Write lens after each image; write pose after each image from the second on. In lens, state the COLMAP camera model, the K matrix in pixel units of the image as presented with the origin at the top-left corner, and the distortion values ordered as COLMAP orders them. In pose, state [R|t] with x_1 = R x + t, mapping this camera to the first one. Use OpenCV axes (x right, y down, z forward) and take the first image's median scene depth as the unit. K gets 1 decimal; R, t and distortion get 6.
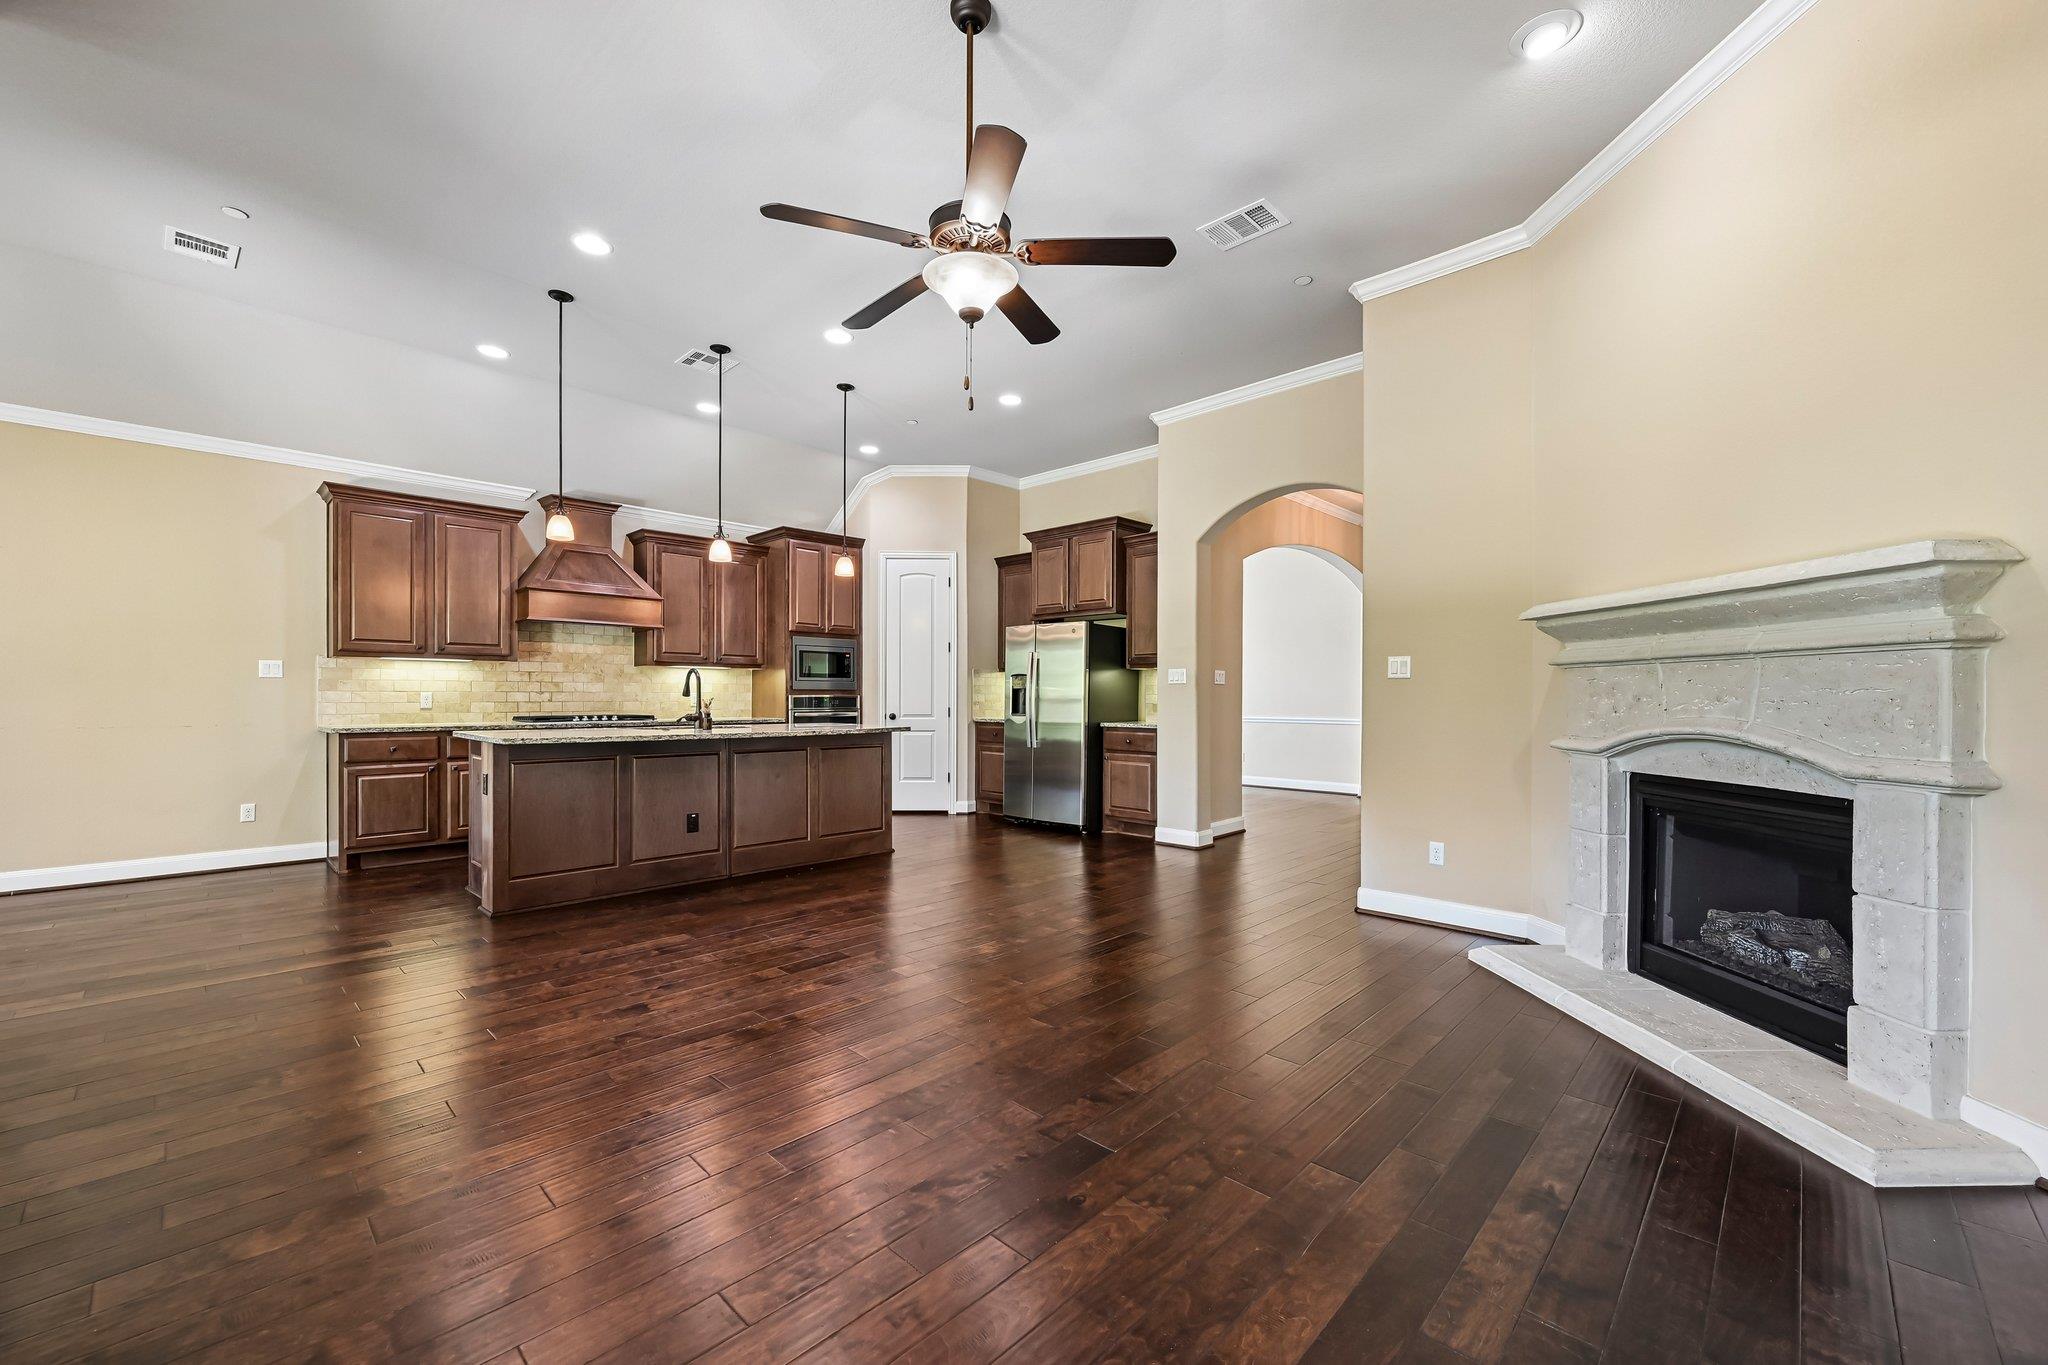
lens RADIAL K [[810.4, 0, 1026.1], [0, 810.4, 696.1], [0, 0, 1]] dist [-0.000077, 0.000140]
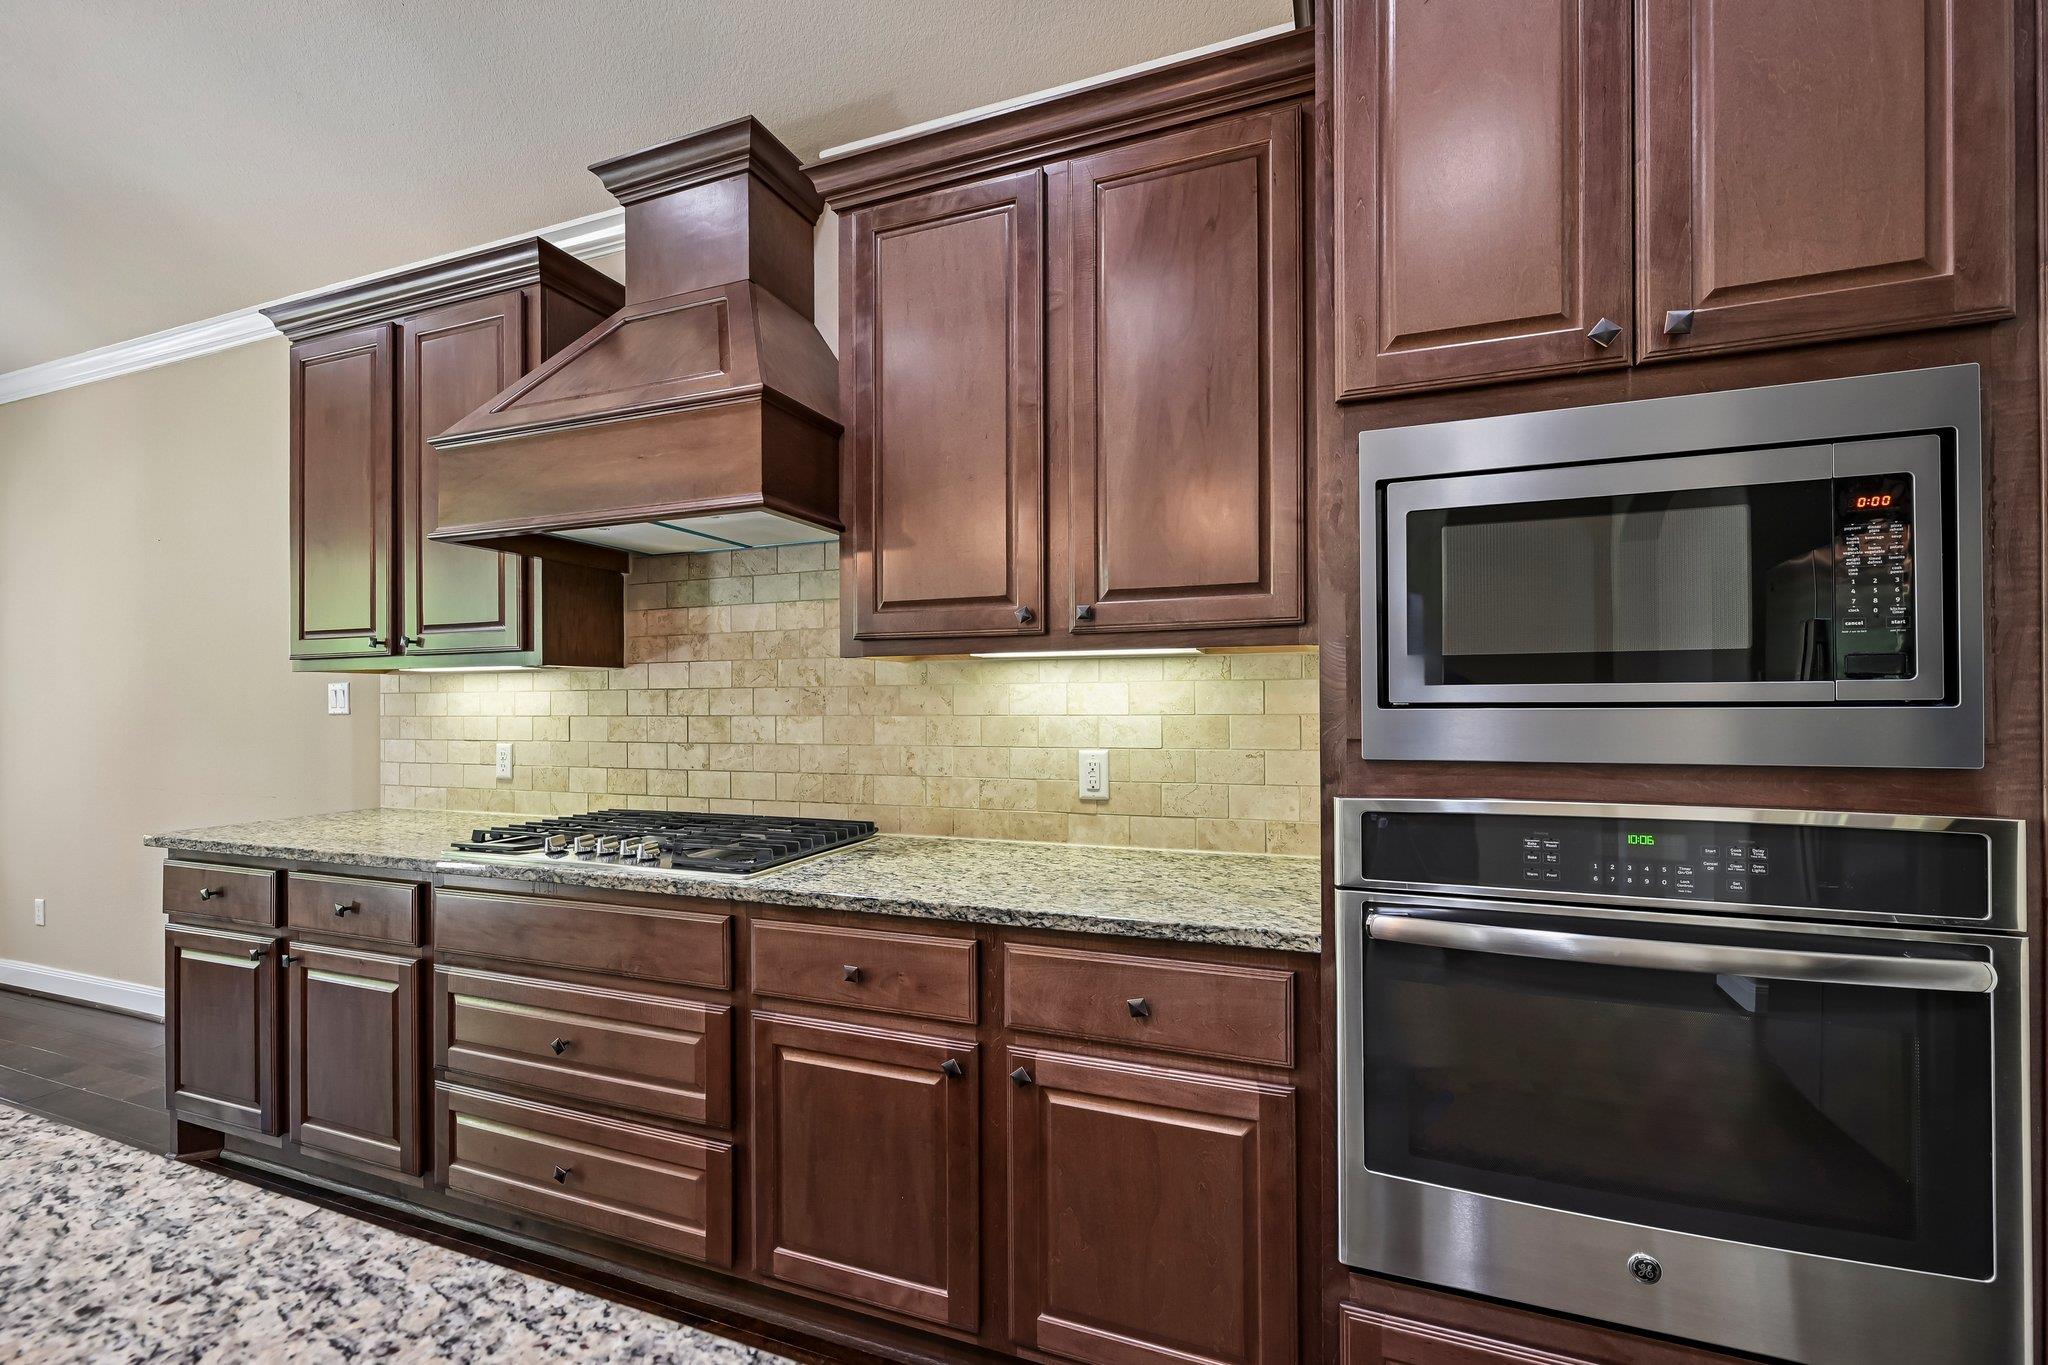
lens RADIAL K [[866.9, 0, 1020.0], [0, 866.9, 694.6], [0, 0, 1]] dist [-0.001536, -0.000121]
pose [[0.384339, -0.007874, -0.923158, -0.183063], [0.009224, 0.999946, -0.004689, -0.025033], [0.923146, -0.006713, 0.384391, 1.029201]]
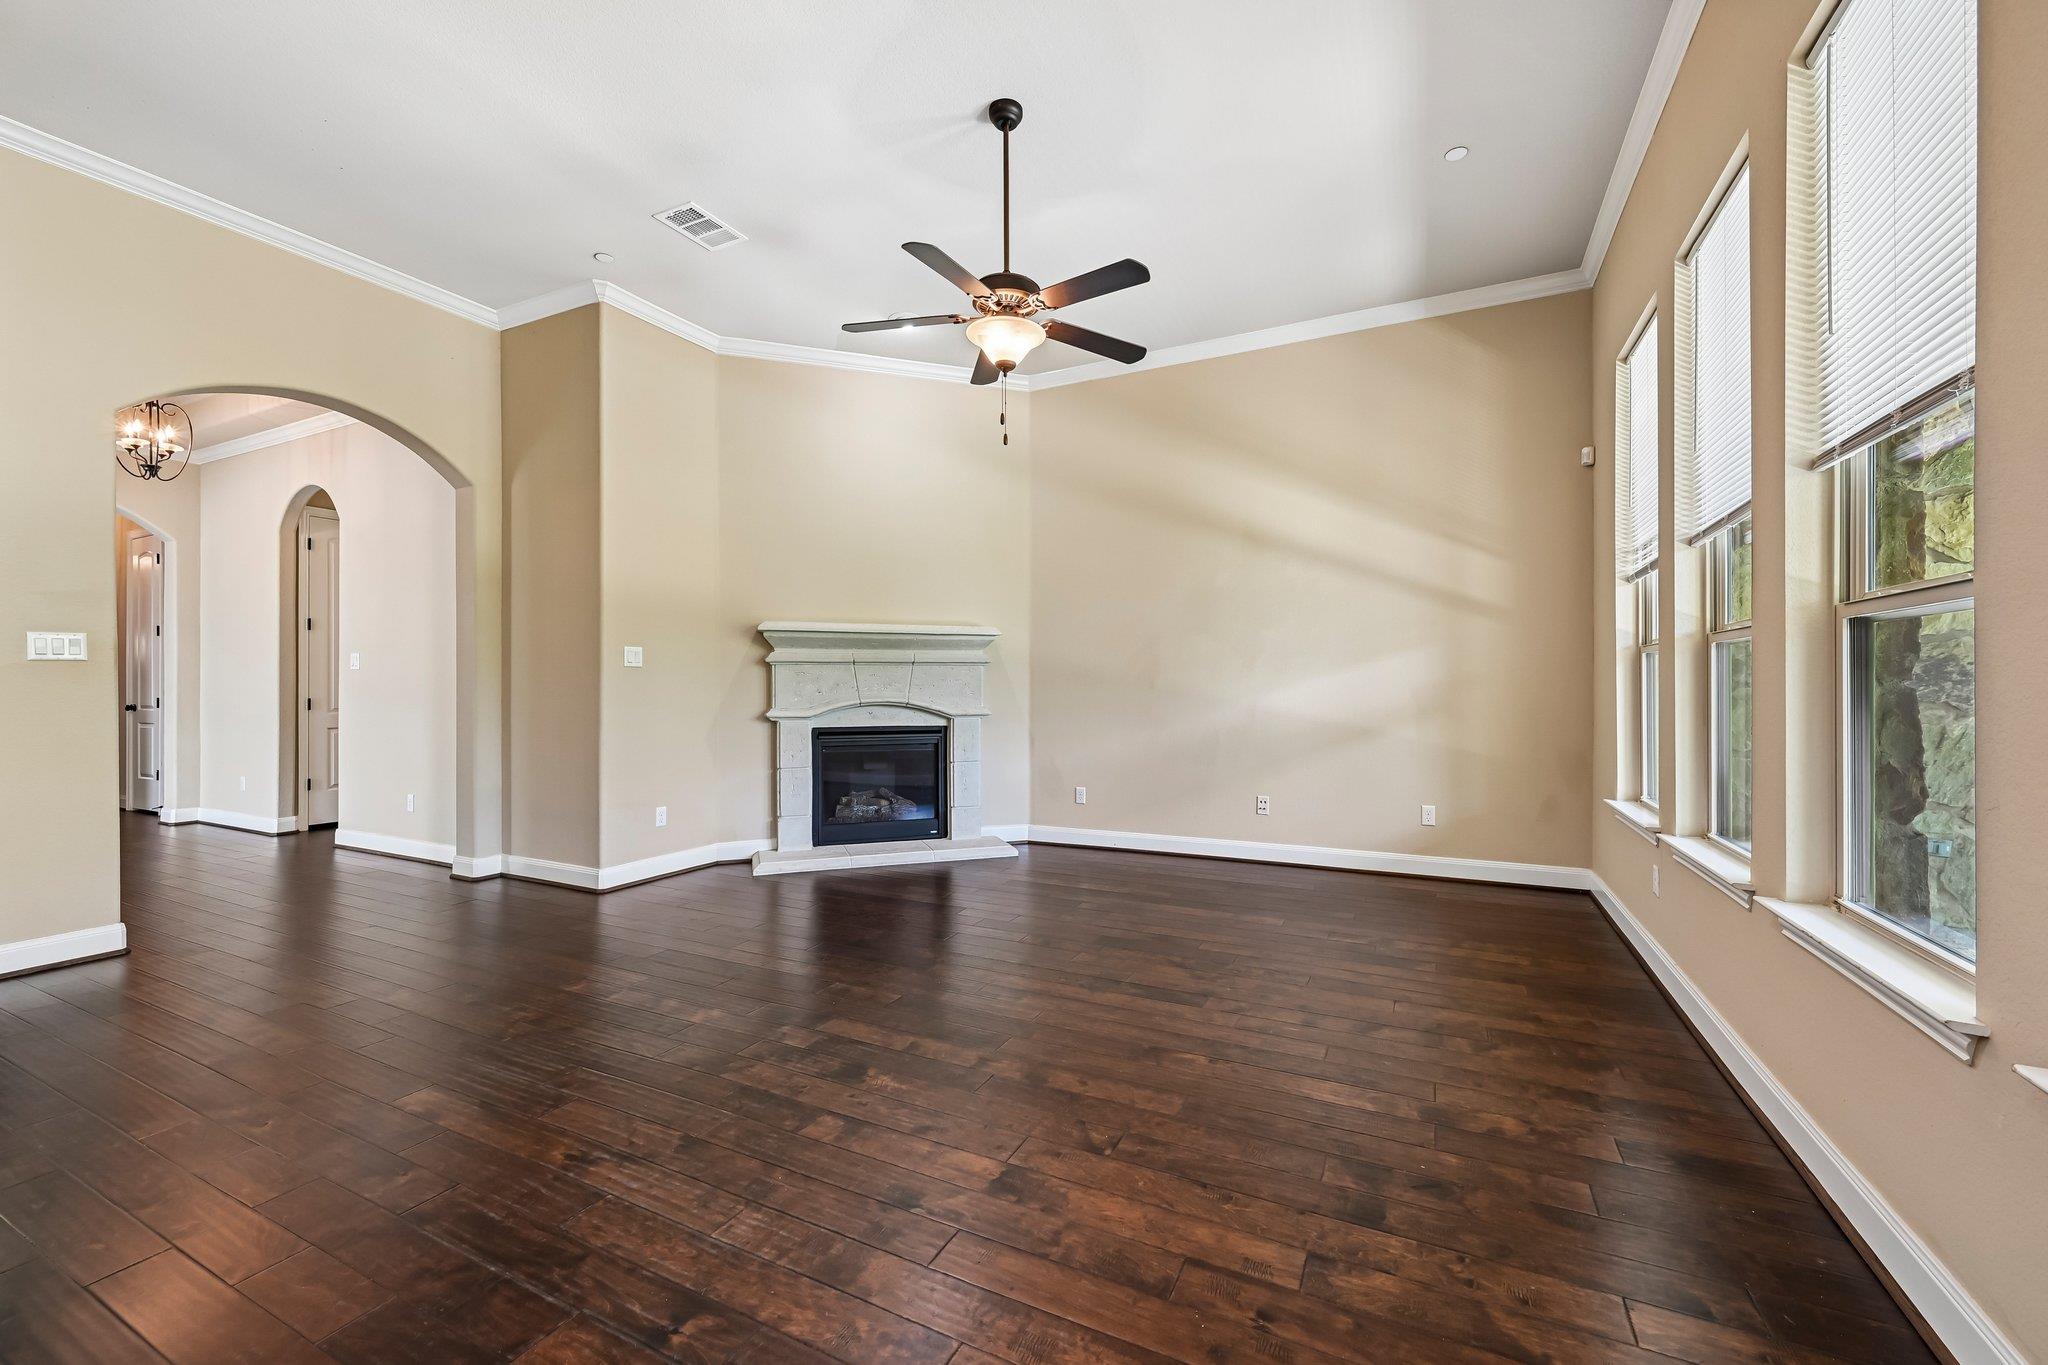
lens RADIAL K [[816.1, 0, 1024.0], [0, 816.1, 682.5], [0, 0, 1]] dist [0.001808, 0.000132]
pose [[-0.292802, 0.000168, 0.956173, -0.509447], [-0.000072, 1.000000, -0.000198, -0.000448], [-0.956173, -0.000127, -0.292802, 0.549875]]
